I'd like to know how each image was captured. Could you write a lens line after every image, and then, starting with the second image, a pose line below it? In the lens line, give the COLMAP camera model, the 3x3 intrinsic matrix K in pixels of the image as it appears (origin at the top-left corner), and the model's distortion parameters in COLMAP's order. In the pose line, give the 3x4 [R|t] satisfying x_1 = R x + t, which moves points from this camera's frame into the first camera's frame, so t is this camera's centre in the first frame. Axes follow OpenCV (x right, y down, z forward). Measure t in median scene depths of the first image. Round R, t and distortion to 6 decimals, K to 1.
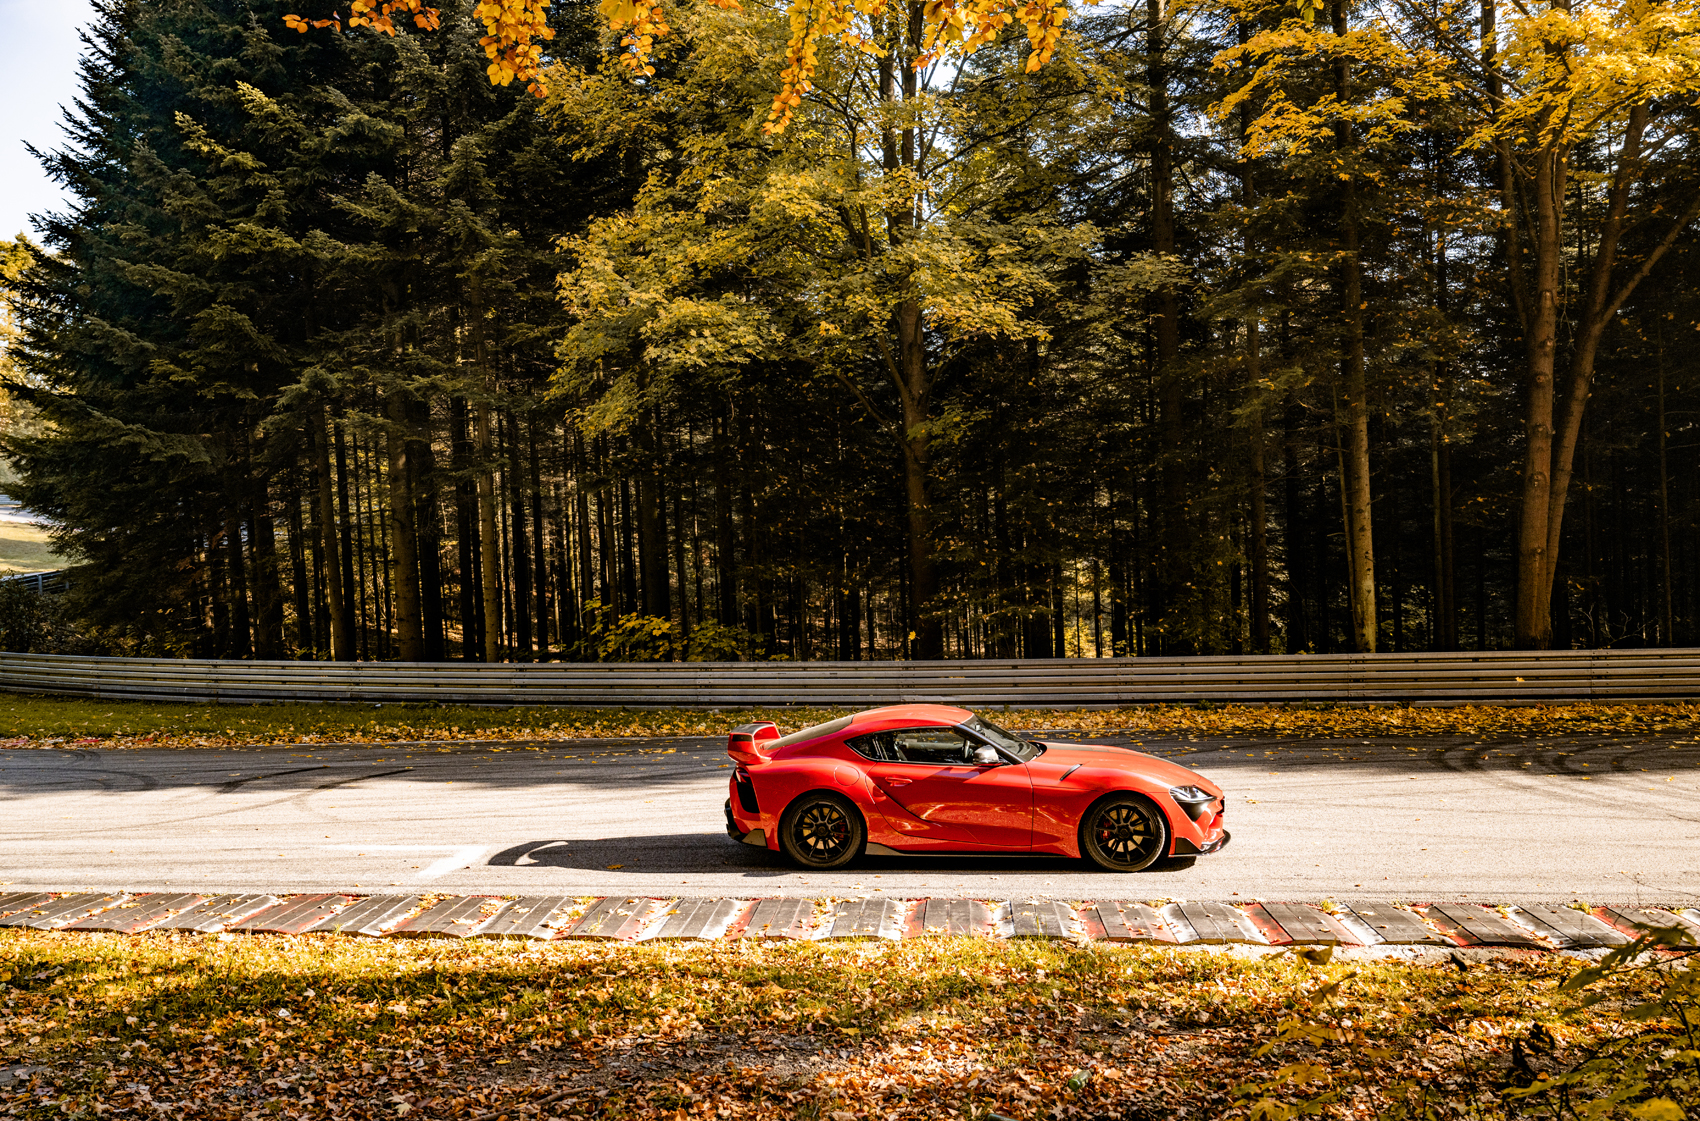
lens RADIAL K [[1322.6, 0, 857.0], [0, 1322.6, 557.4], [0, 0, 1]] dist [0.003368, 0.000682]
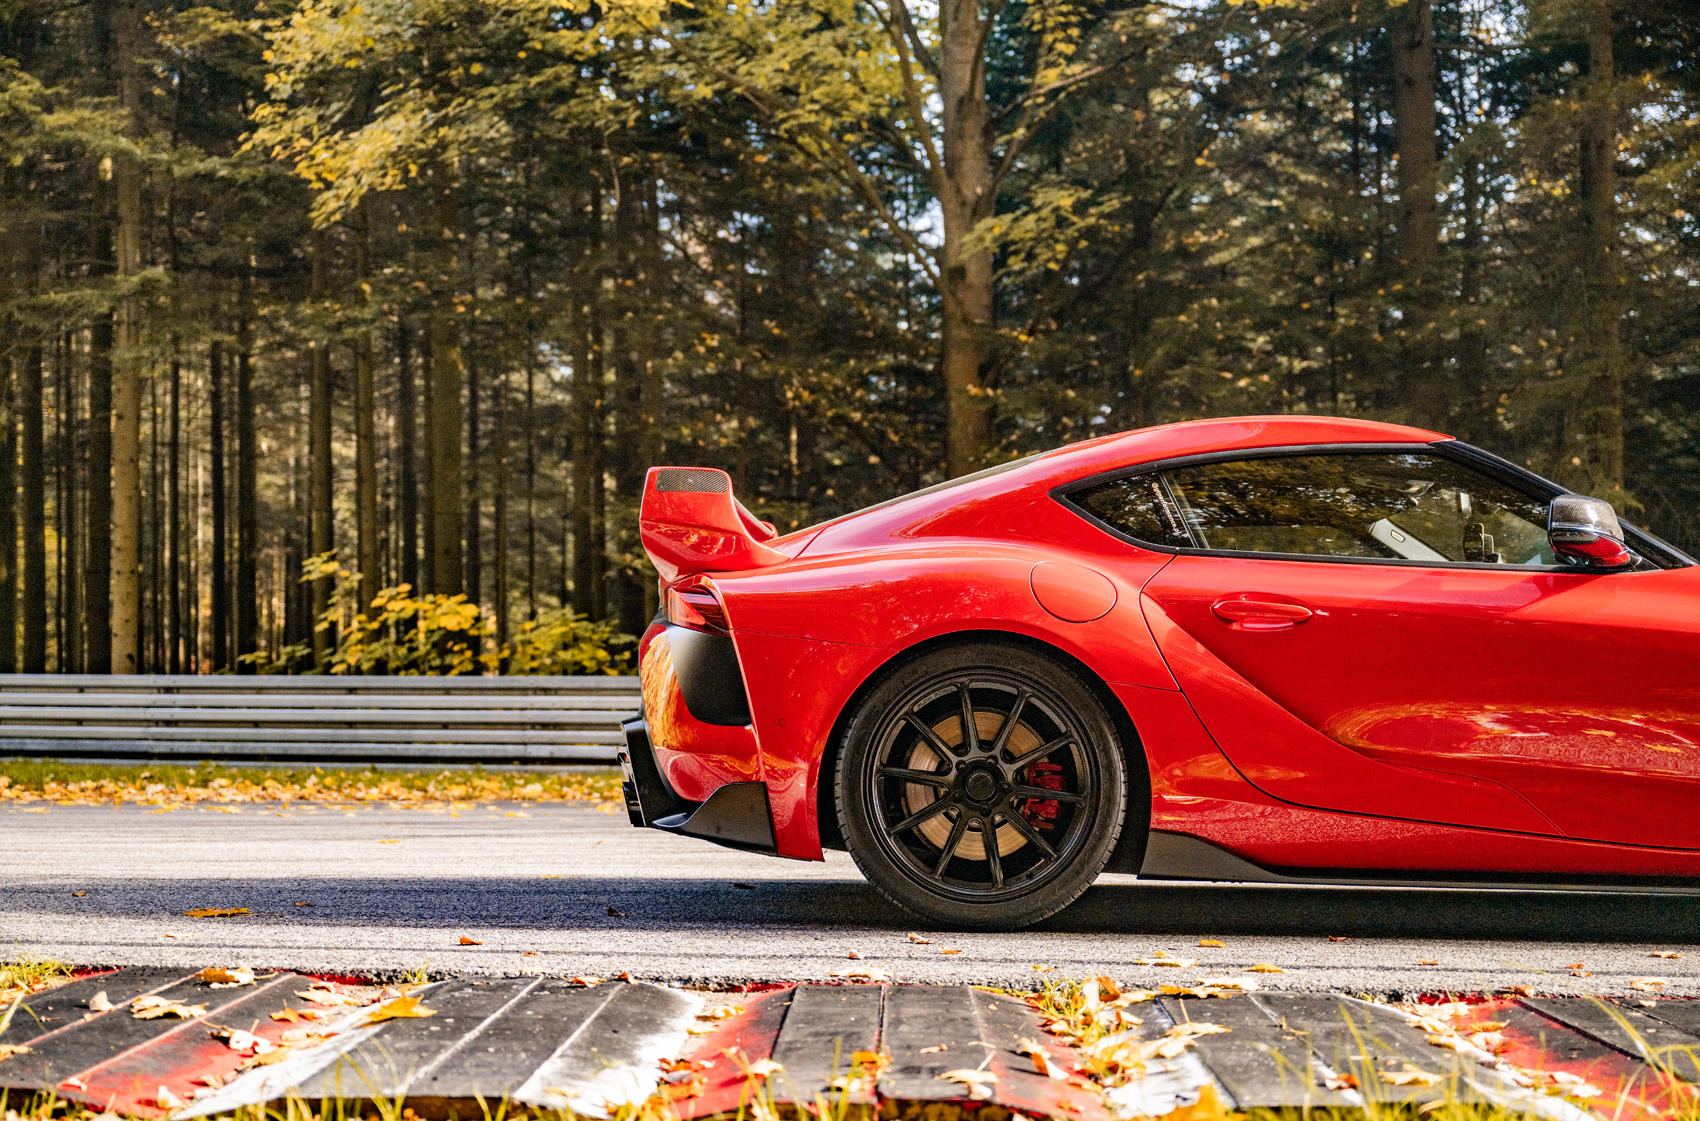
lens RADIAL K [[1969.0, 0, 844.2], [0, 1969.0, 566.0], [0, 0, 1]] dist [-0.009082, 0.000000]
pose [[0.998950, 0.027477, 0.036647, -0.034346], [-0.024916, 0.997334, -0.068584, 0.091965], [-0.038434, 0.067599, 0.996972, 0.287353]]
